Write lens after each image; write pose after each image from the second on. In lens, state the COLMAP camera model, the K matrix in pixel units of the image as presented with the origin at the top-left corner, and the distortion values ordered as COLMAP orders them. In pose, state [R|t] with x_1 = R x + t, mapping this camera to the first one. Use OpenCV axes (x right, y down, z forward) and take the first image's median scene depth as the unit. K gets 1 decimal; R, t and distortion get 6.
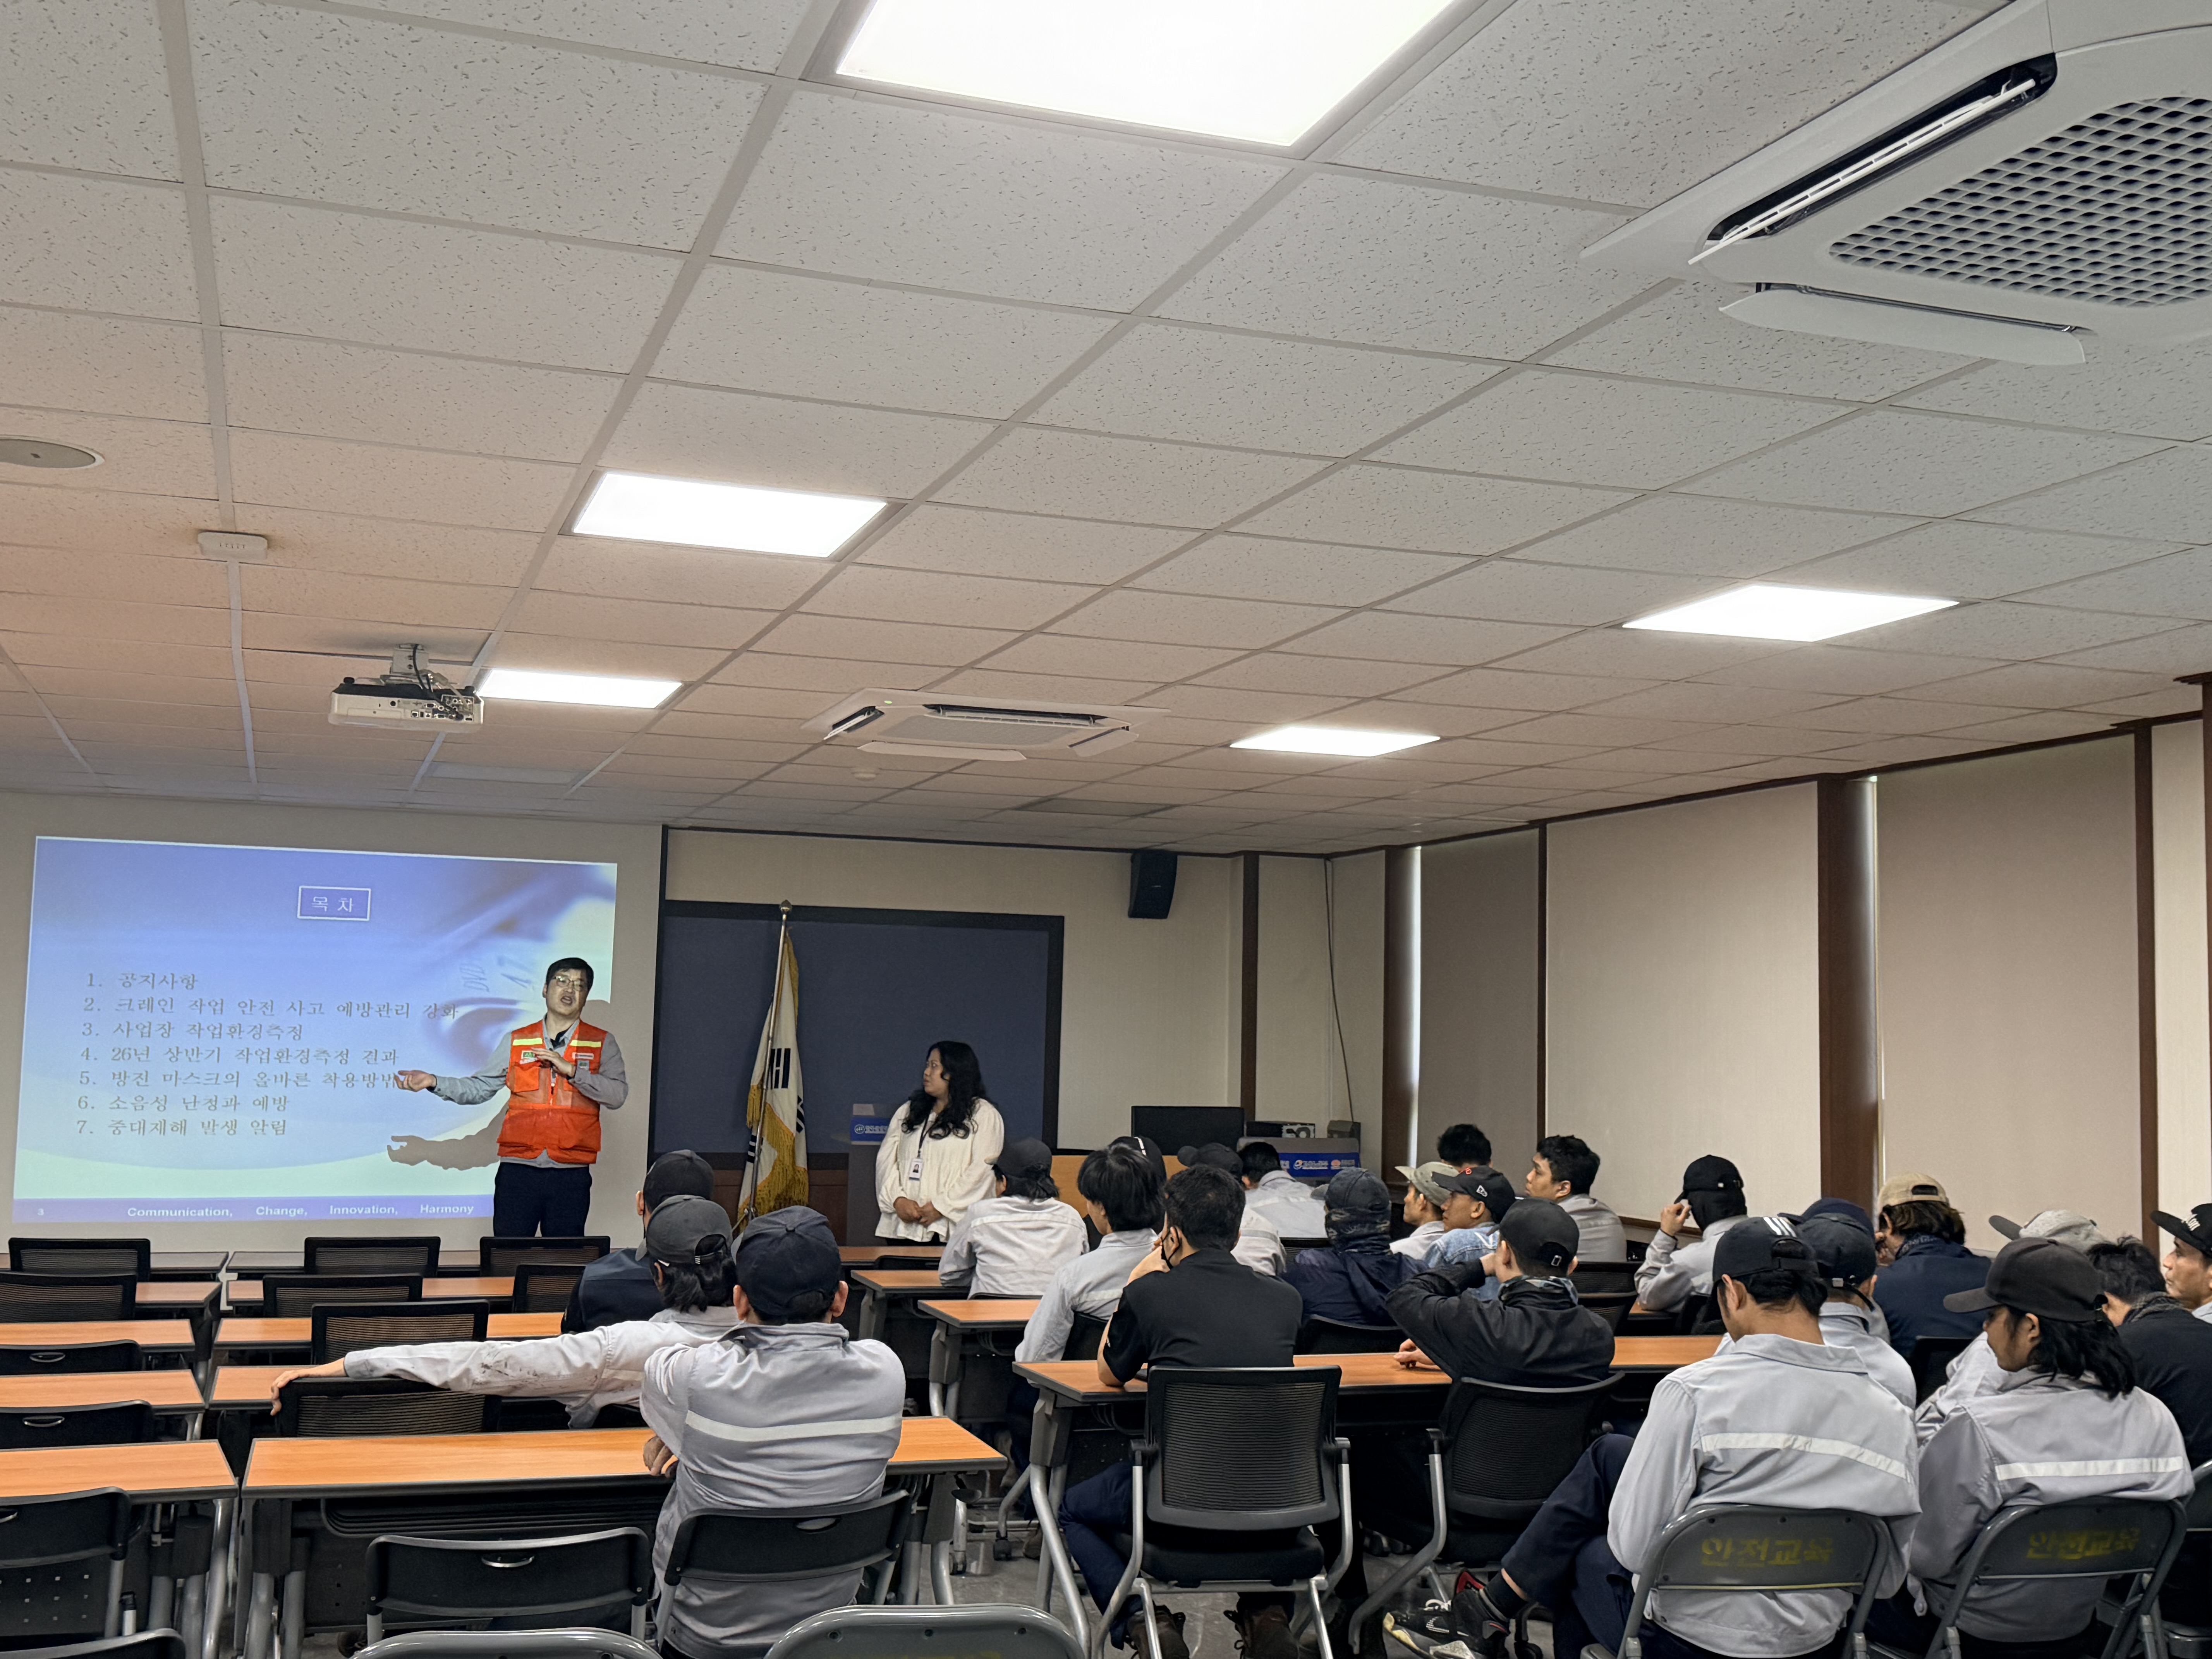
lens RADIAL K [[2326.4, 0, 1096.6], [0, 2326.4, 824.6], [0, 0, 1]] dist [0.103577, 0.000000]
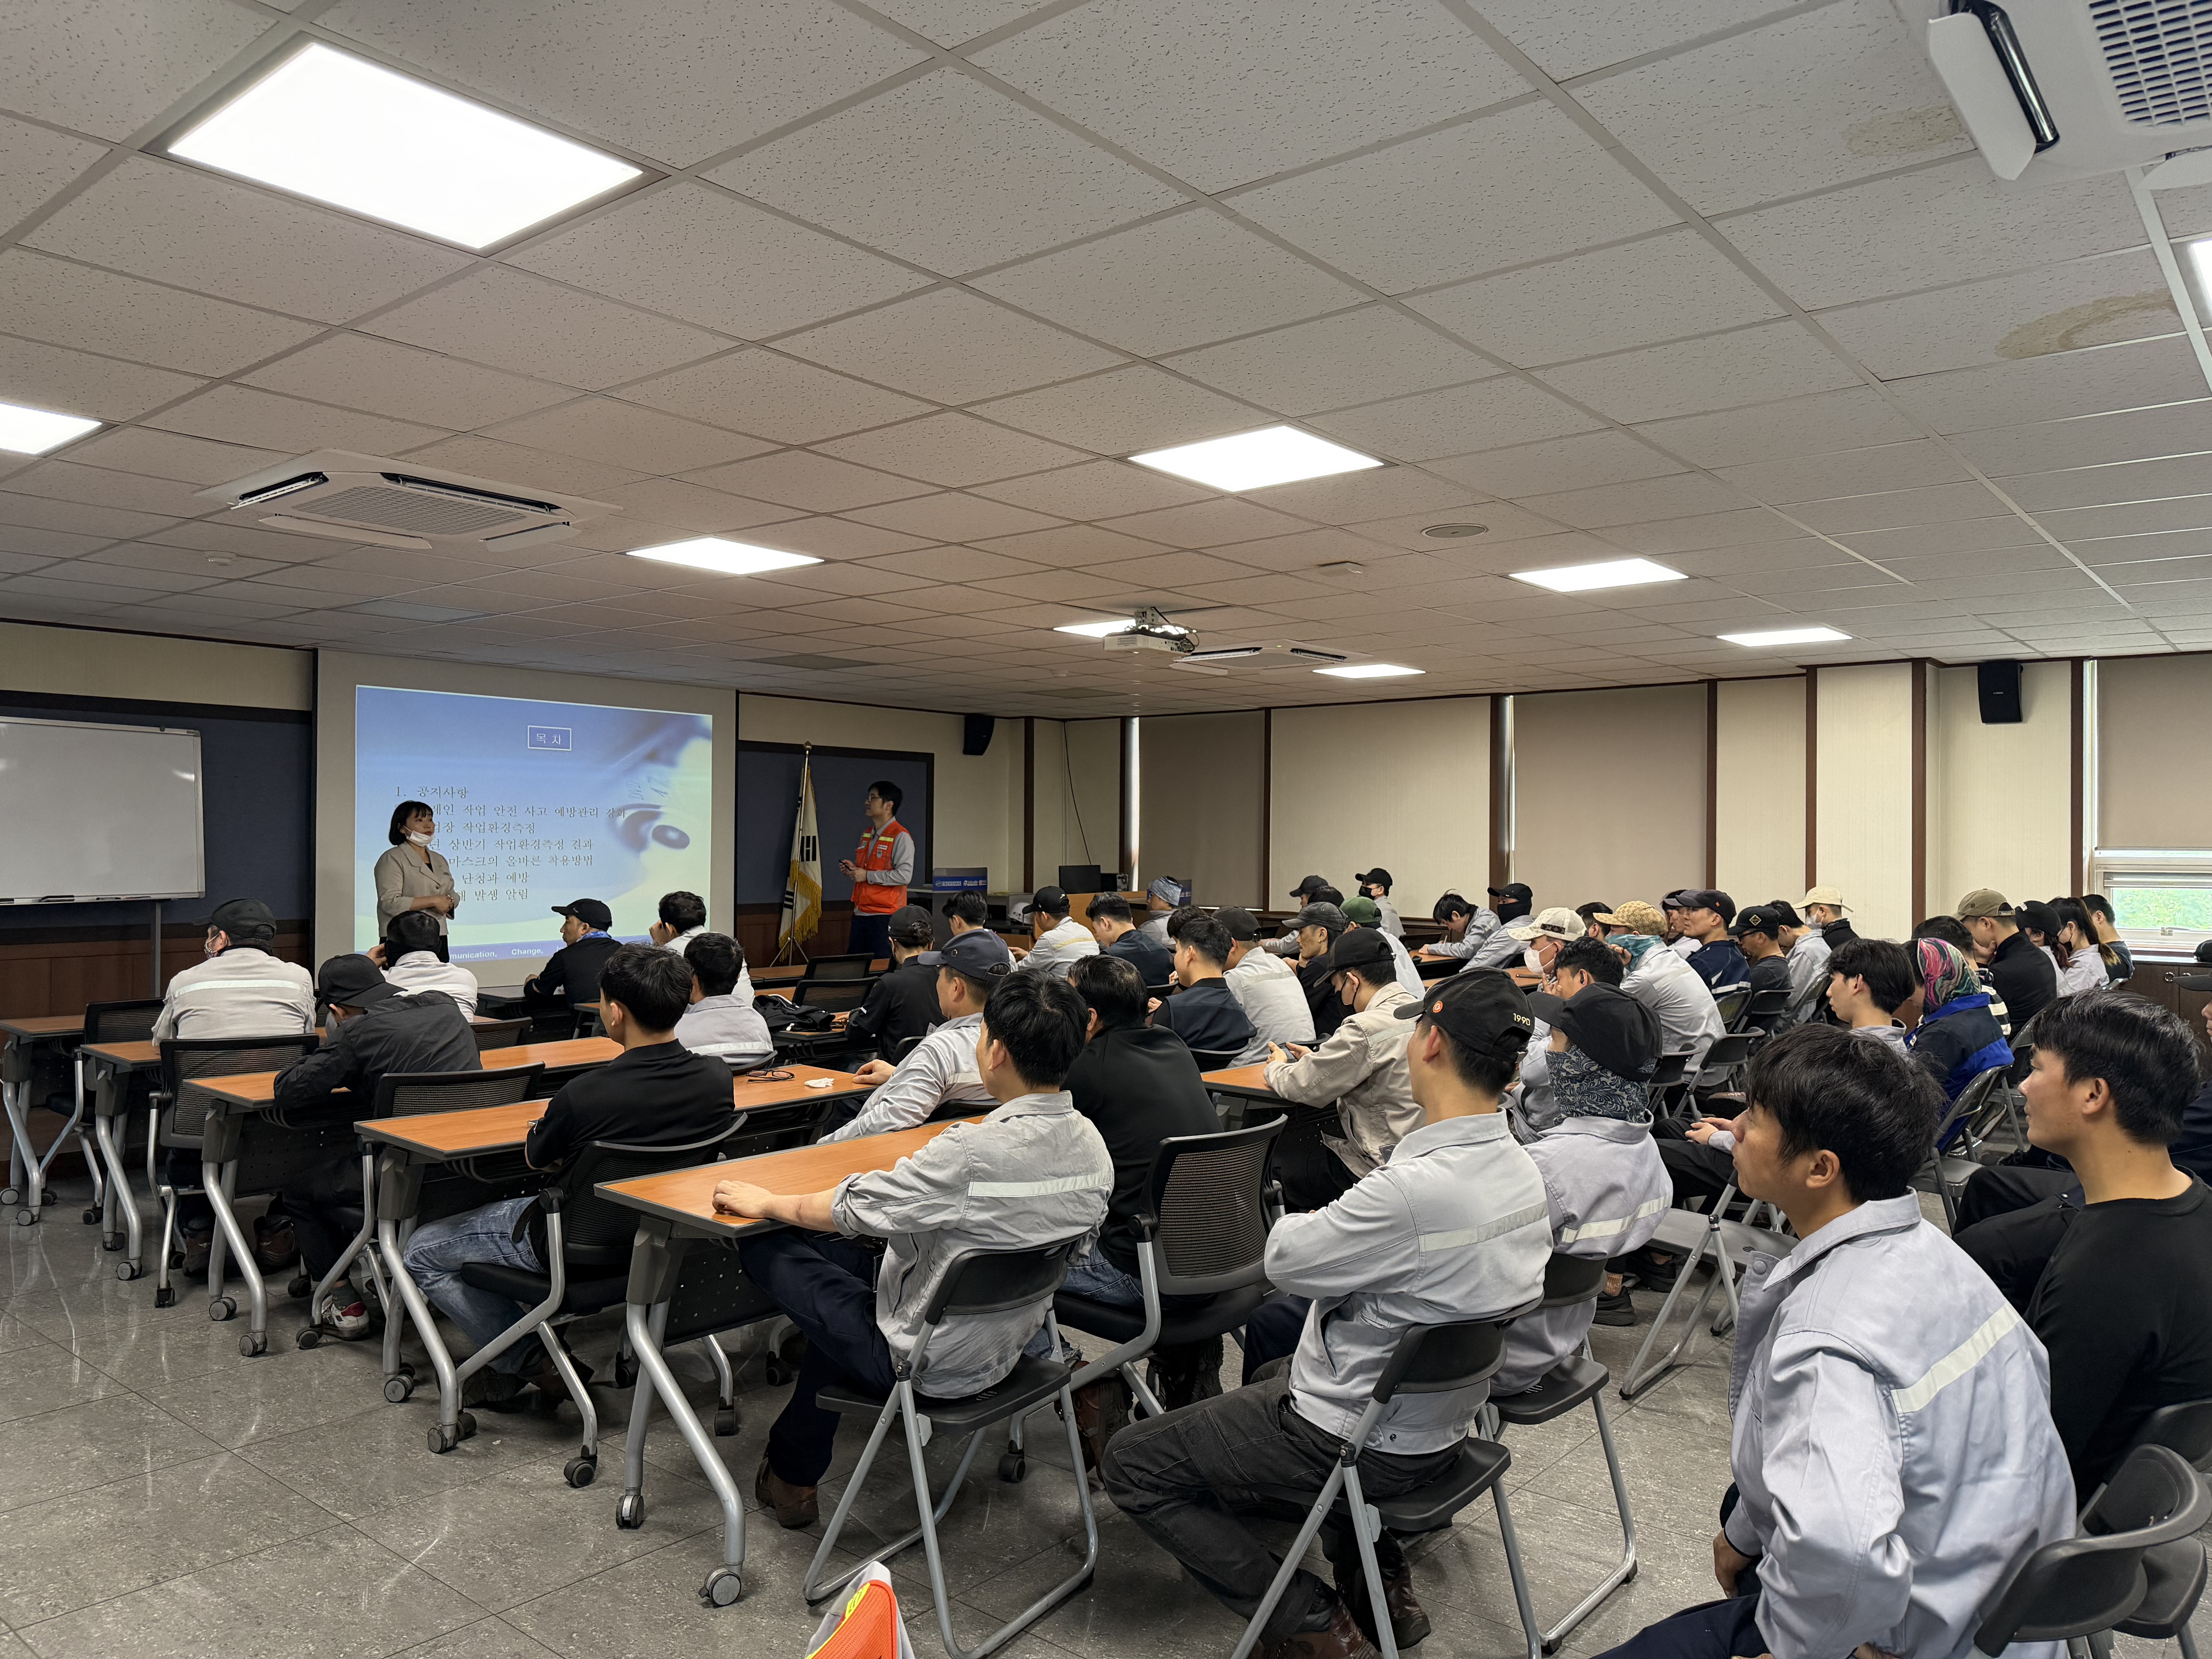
lens RADIAL K [[1532.2, 0, 1111.8], [0, 1532.2, 817.0], [0, 0, 1]] dist [0.067437, -0.024988]
pose [[0.850381, -0.008661, 0.526096, -0.541385], [-0.038235, 0.996204, 0.078205, -0.005617], [-0.524776, -0.086620, 0.846822, 0.020856]]
